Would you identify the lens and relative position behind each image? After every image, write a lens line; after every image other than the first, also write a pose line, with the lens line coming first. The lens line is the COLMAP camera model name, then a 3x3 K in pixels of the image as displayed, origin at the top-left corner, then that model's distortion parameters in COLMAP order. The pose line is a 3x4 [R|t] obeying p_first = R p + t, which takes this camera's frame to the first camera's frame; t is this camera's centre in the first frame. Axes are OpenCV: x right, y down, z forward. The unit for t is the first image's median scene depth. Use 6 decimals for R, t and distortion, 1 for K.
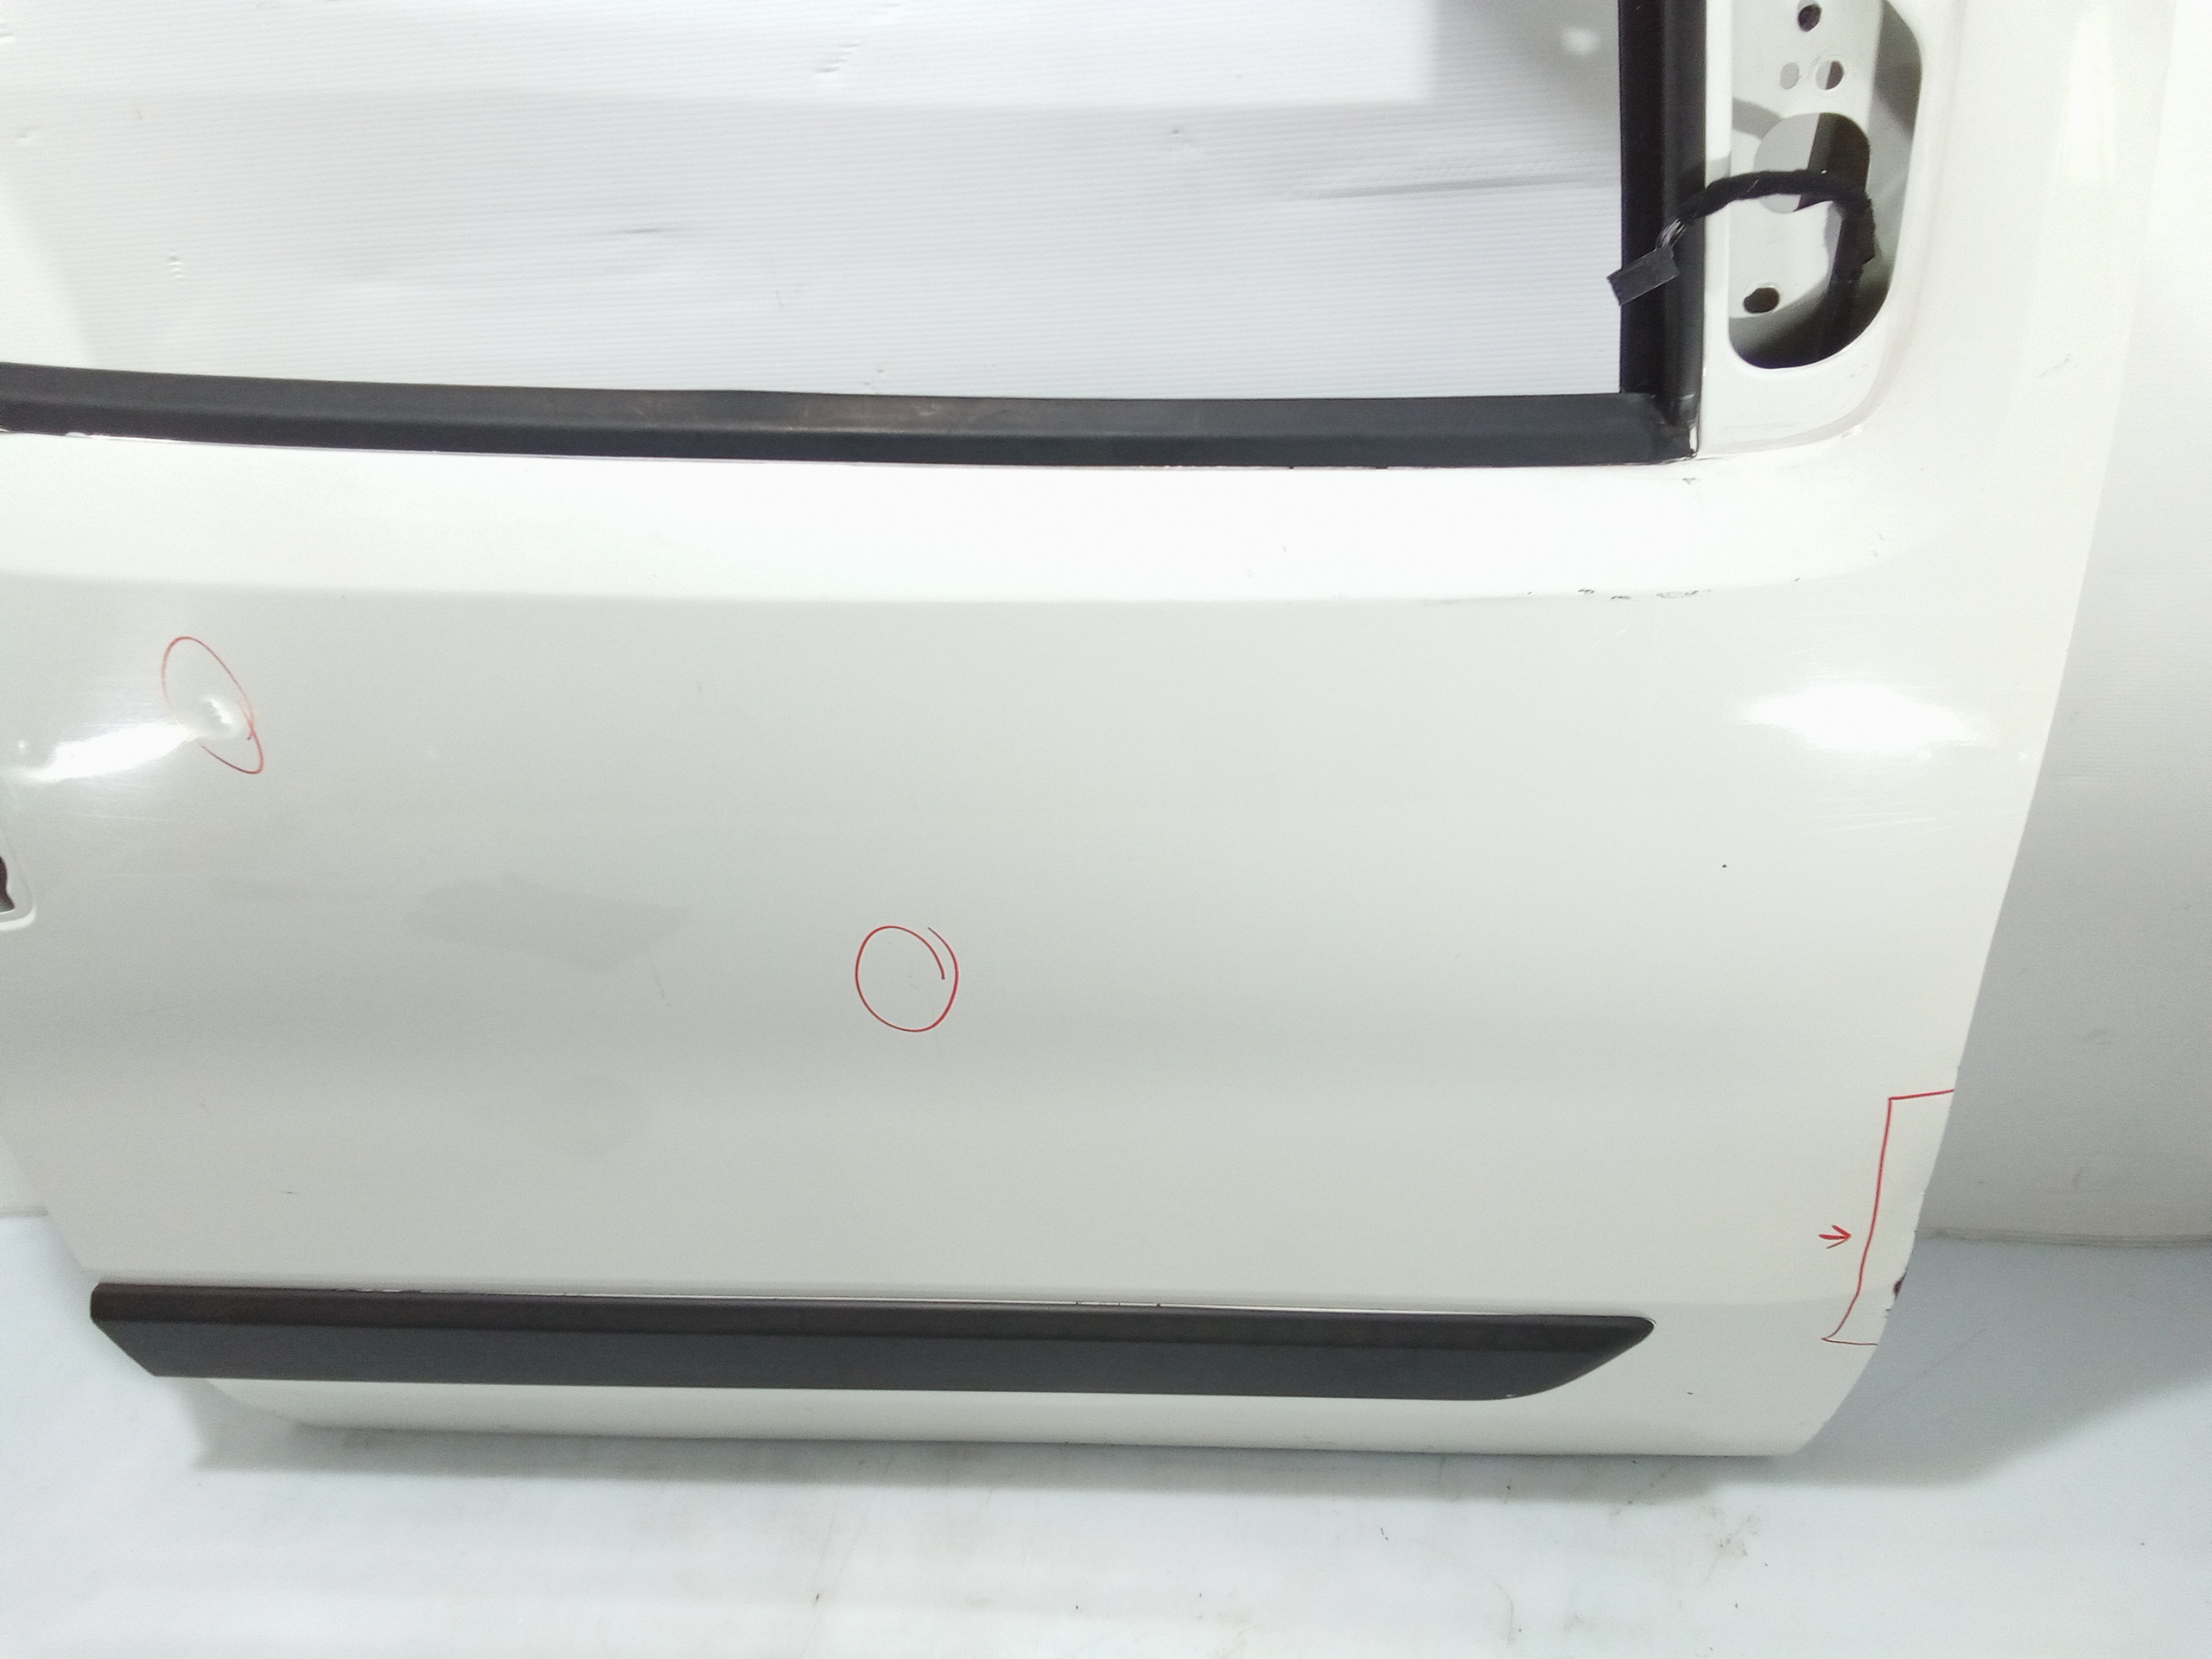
lens RADIAL K [[1540.9, 0, 1106.0], [0, 1540.9, 829.5], [0, 0, 1]] dist [0.062854, -0.076421]
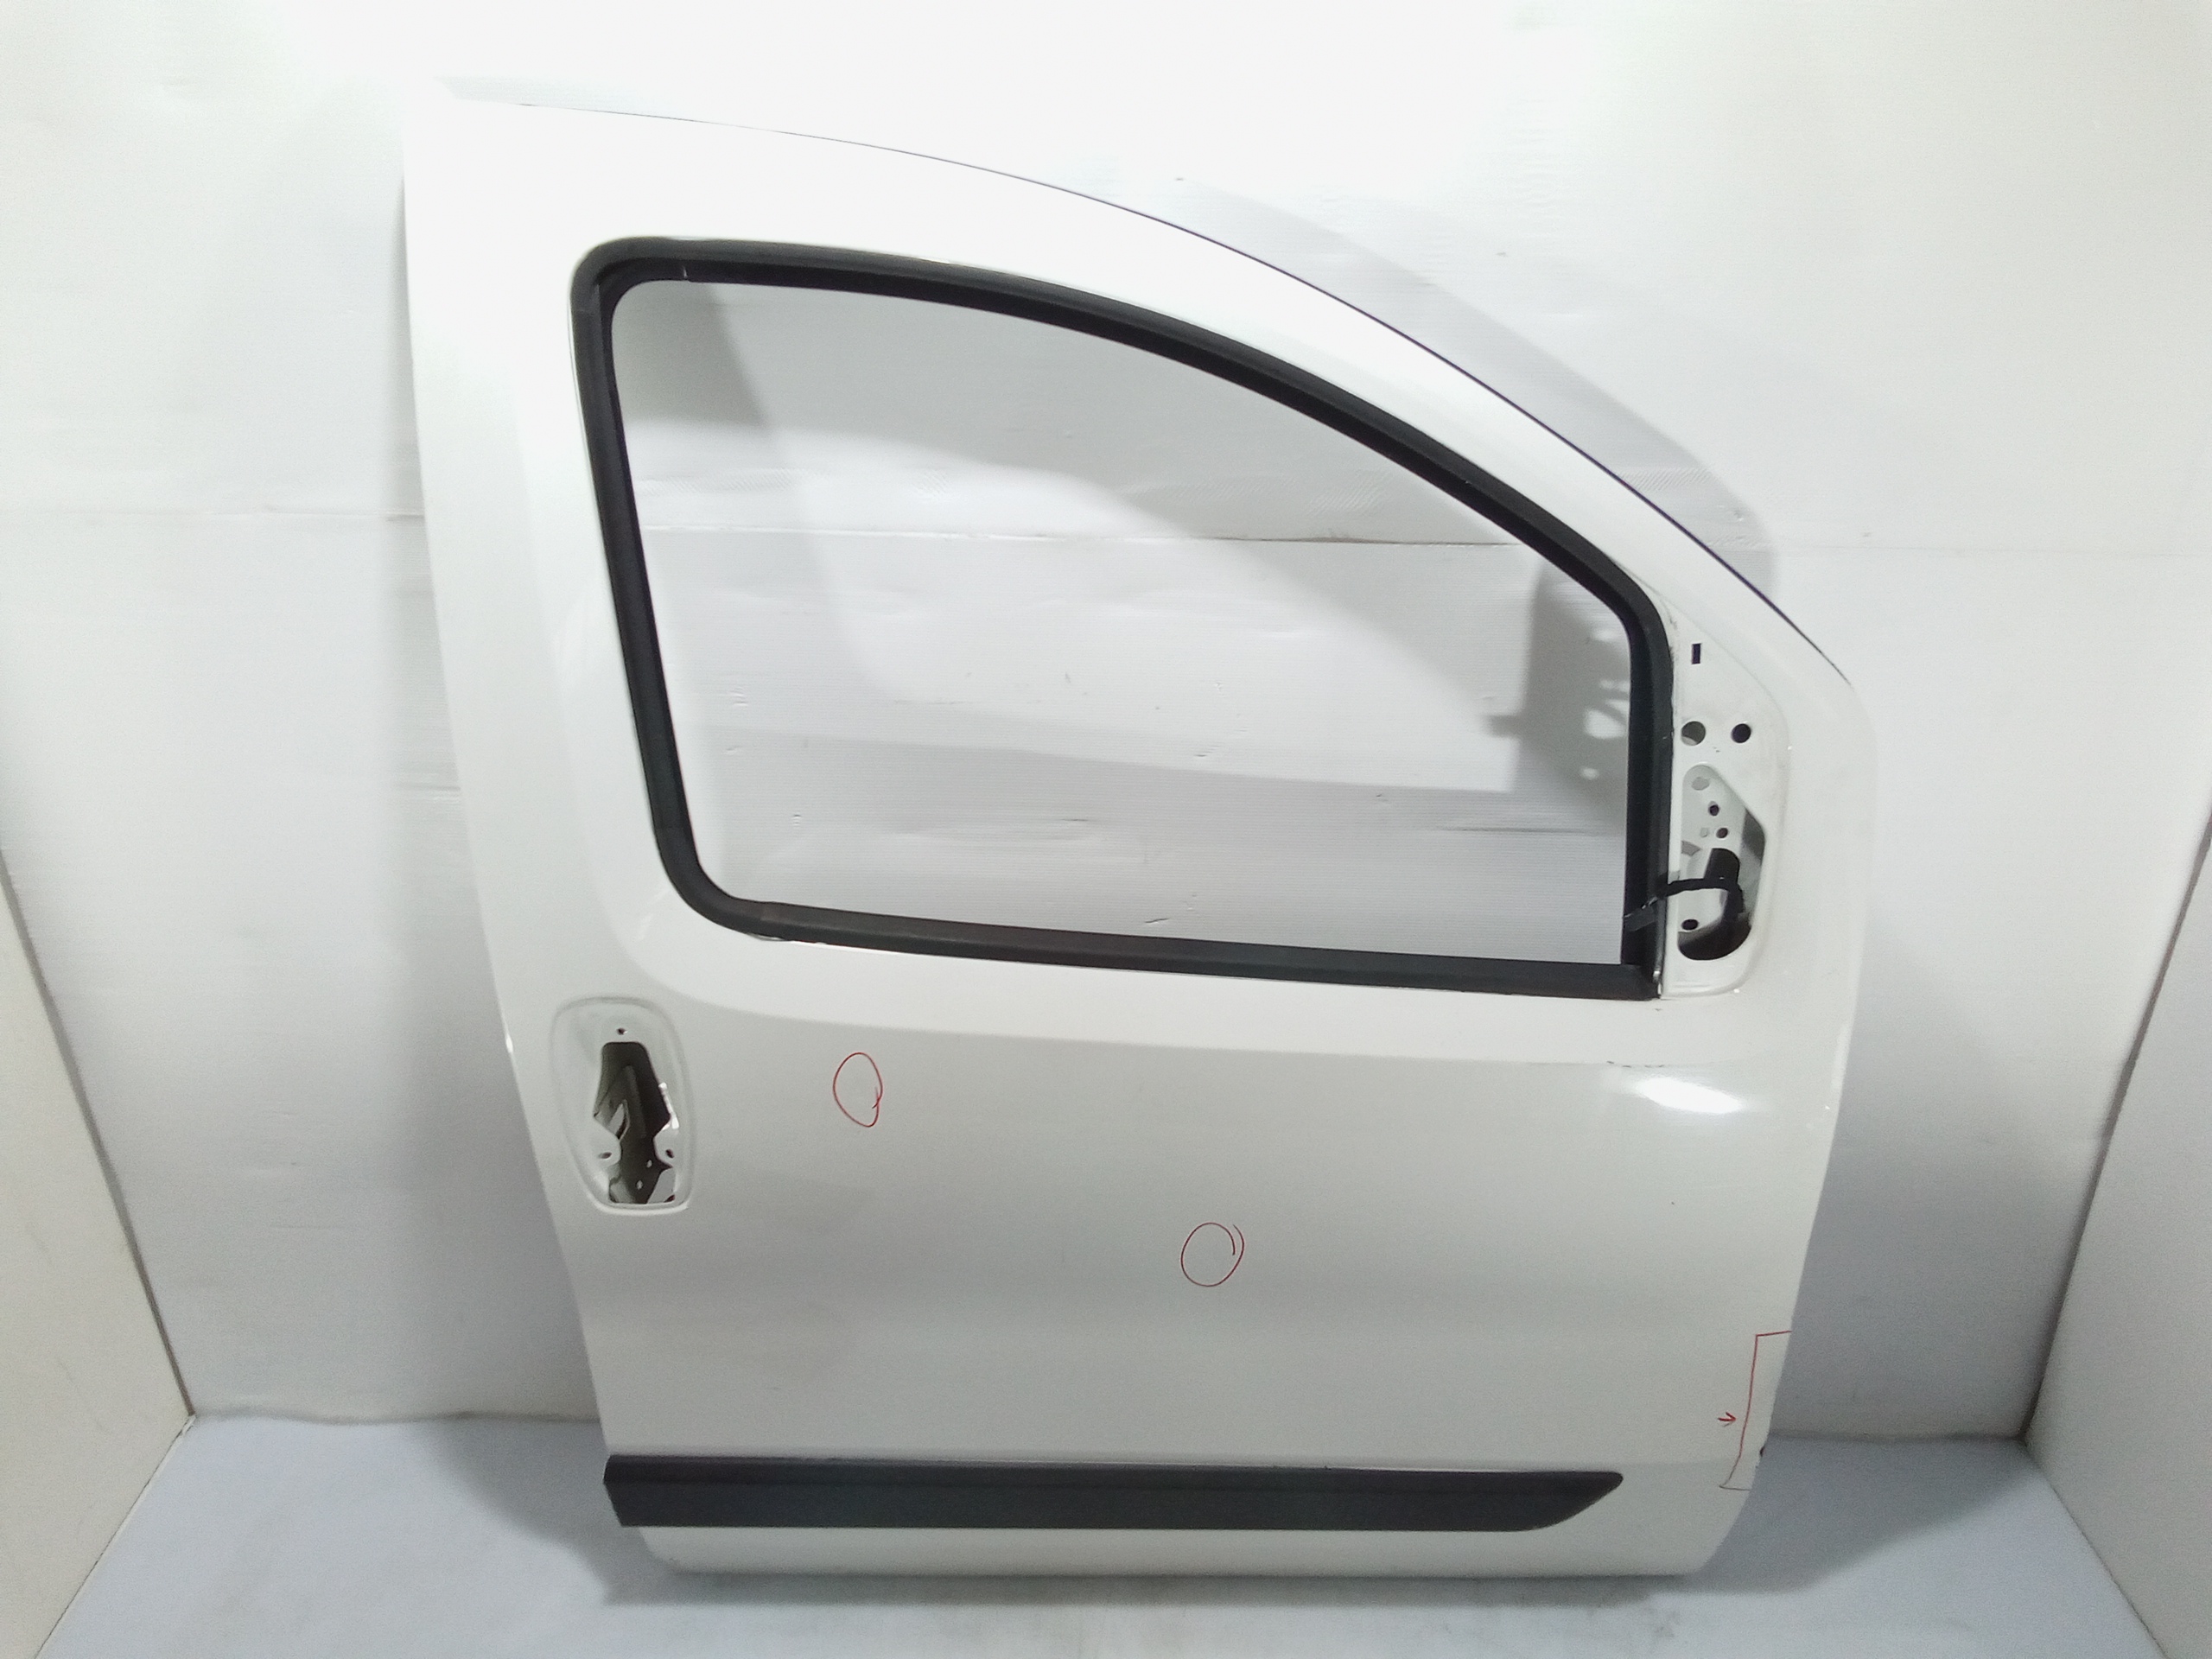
lens RADIAL K [[1540.9, 0, 1106.0], [0, 1540.9, 829.5], [0, 0, 1]] dist [0.062854, -0.076421]
pose [[0.991979, 0.047718, 0.117052, -0.423175], [-0.029086, 0.987329, -0.156000, -0.088853], [-0.123013, 0.151344, 0.980797, -0.668065]]
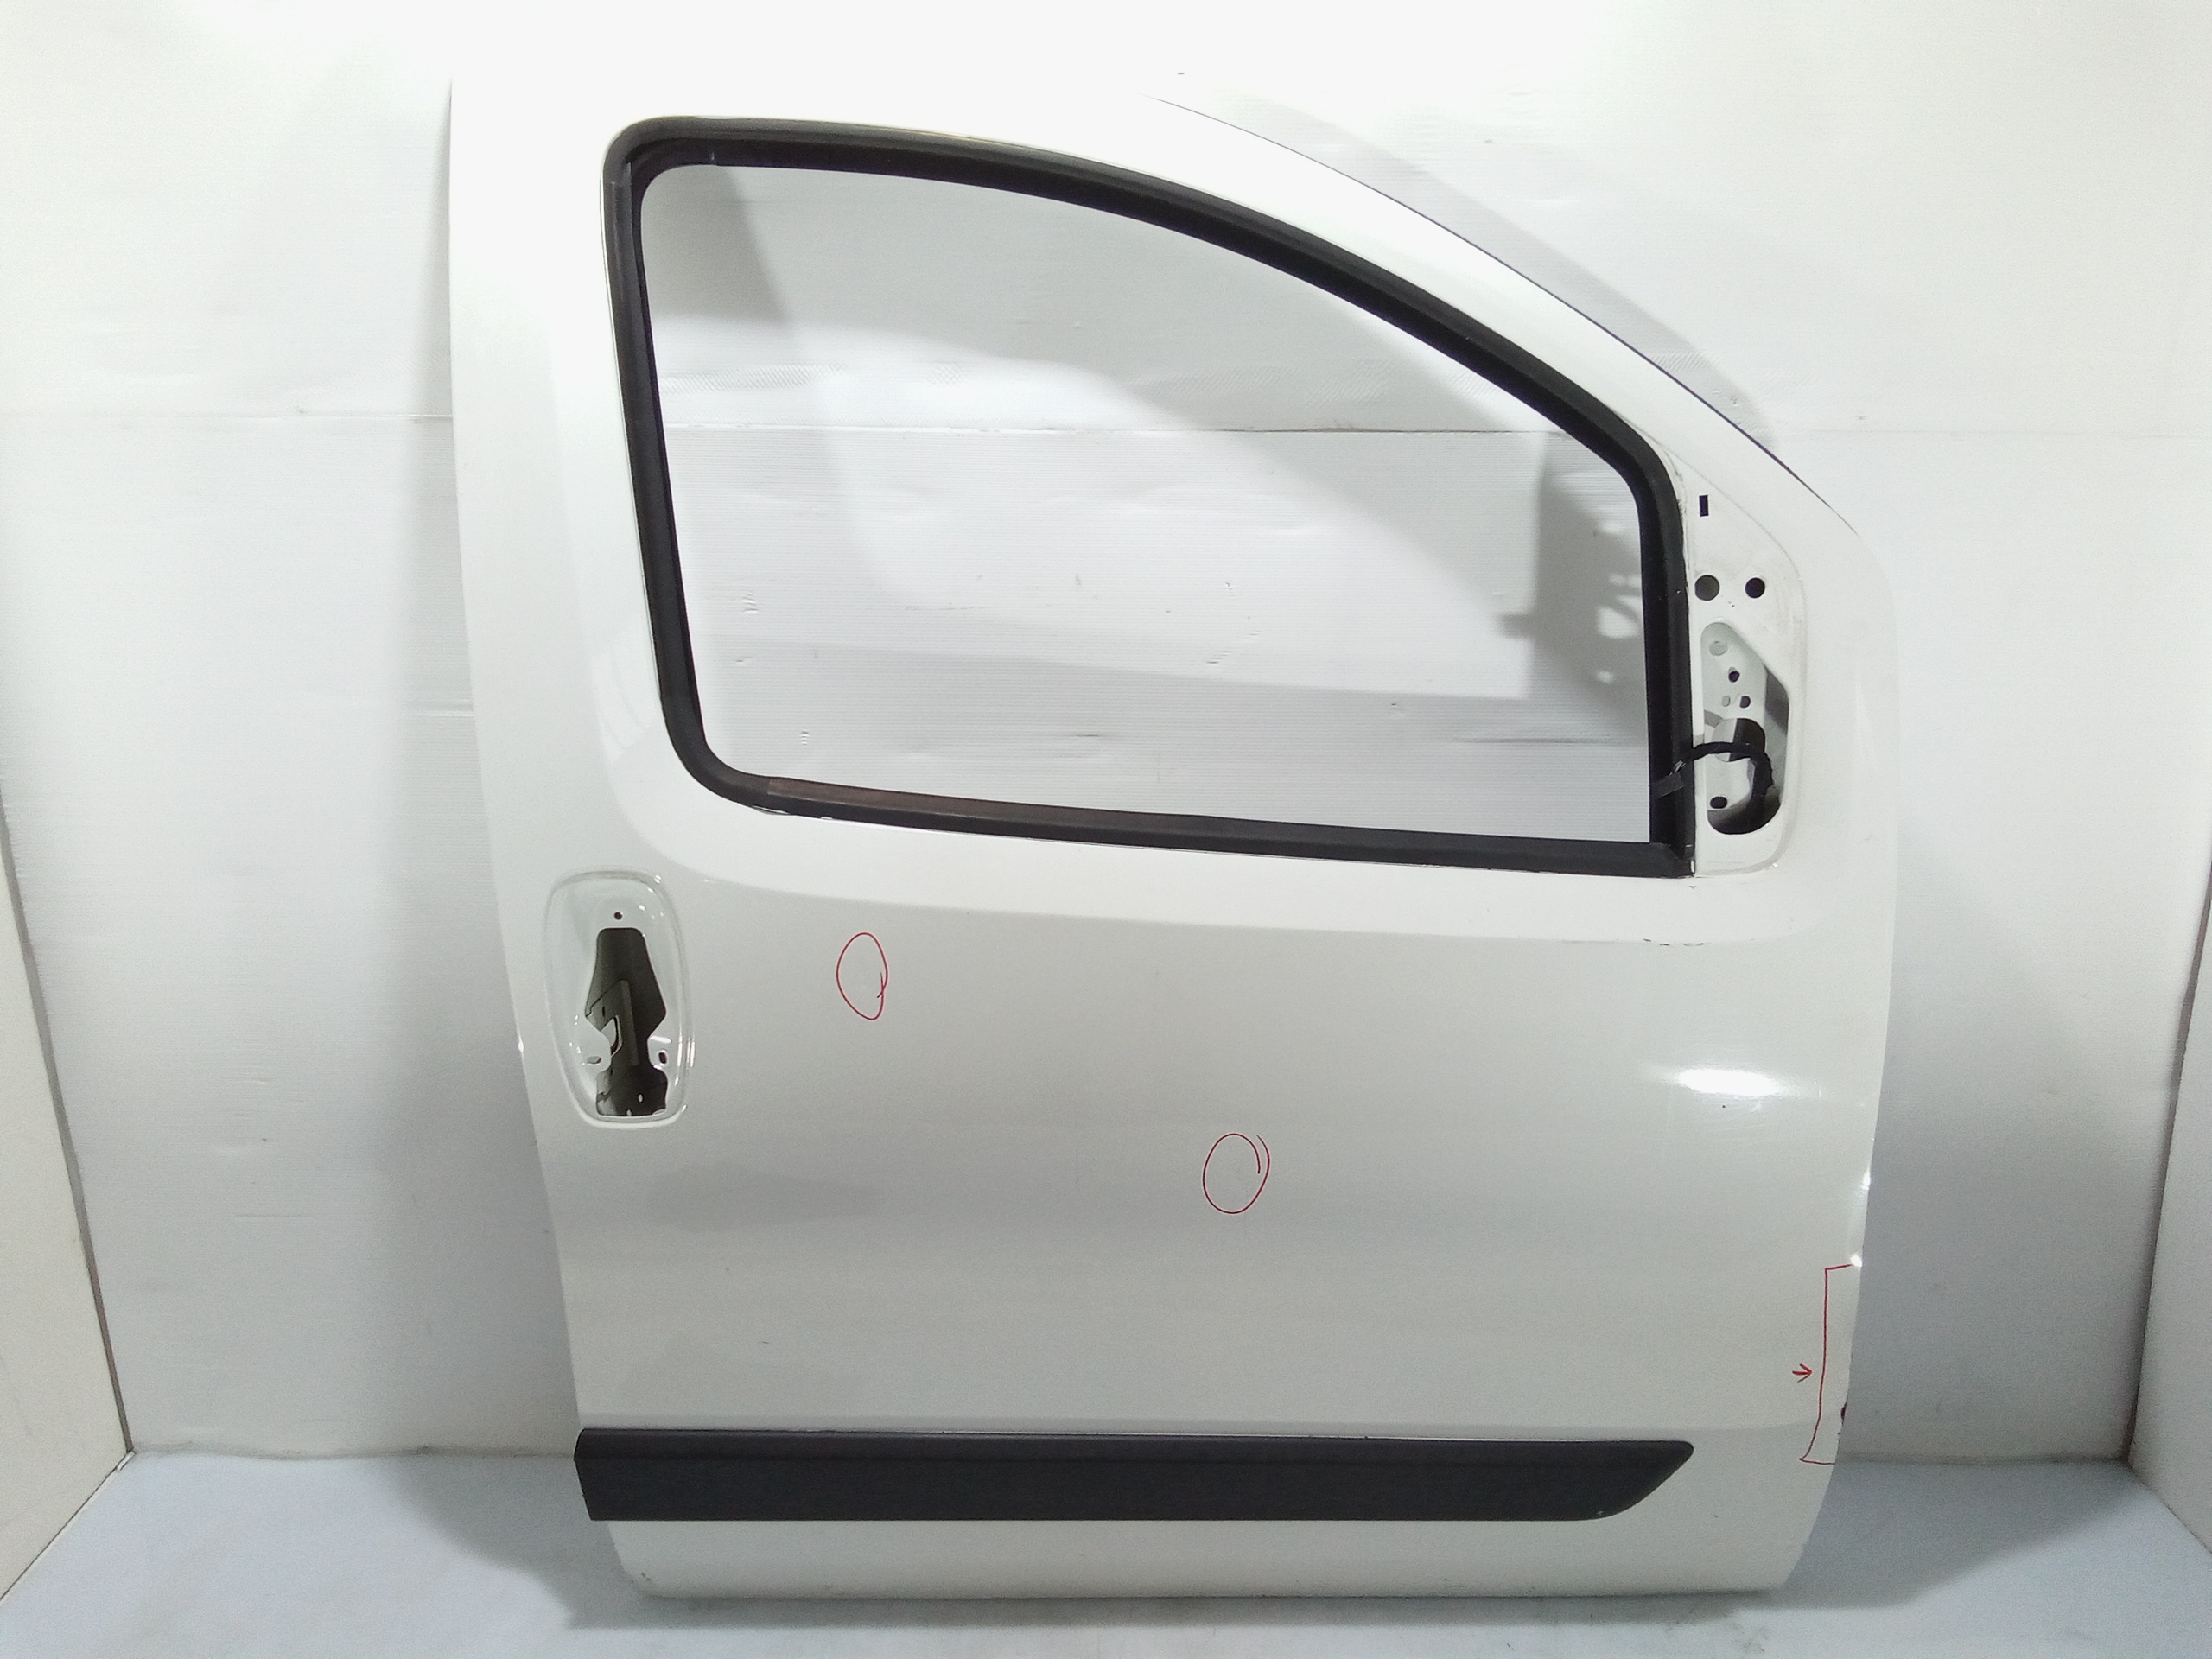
lens RADIAL K [[1540.9, 0, 1106.0], [0, 1540.9, 829.5], [0, 0, 1]] dist [0.062854, -0.076421]
pose [[0.992837, 0.058514, 0.104171, -0.407310], [-0.020665, 0.942827, -0.332642, 0.267940], [-0.117680, 0.328106, 0.937282, -0.548578]]
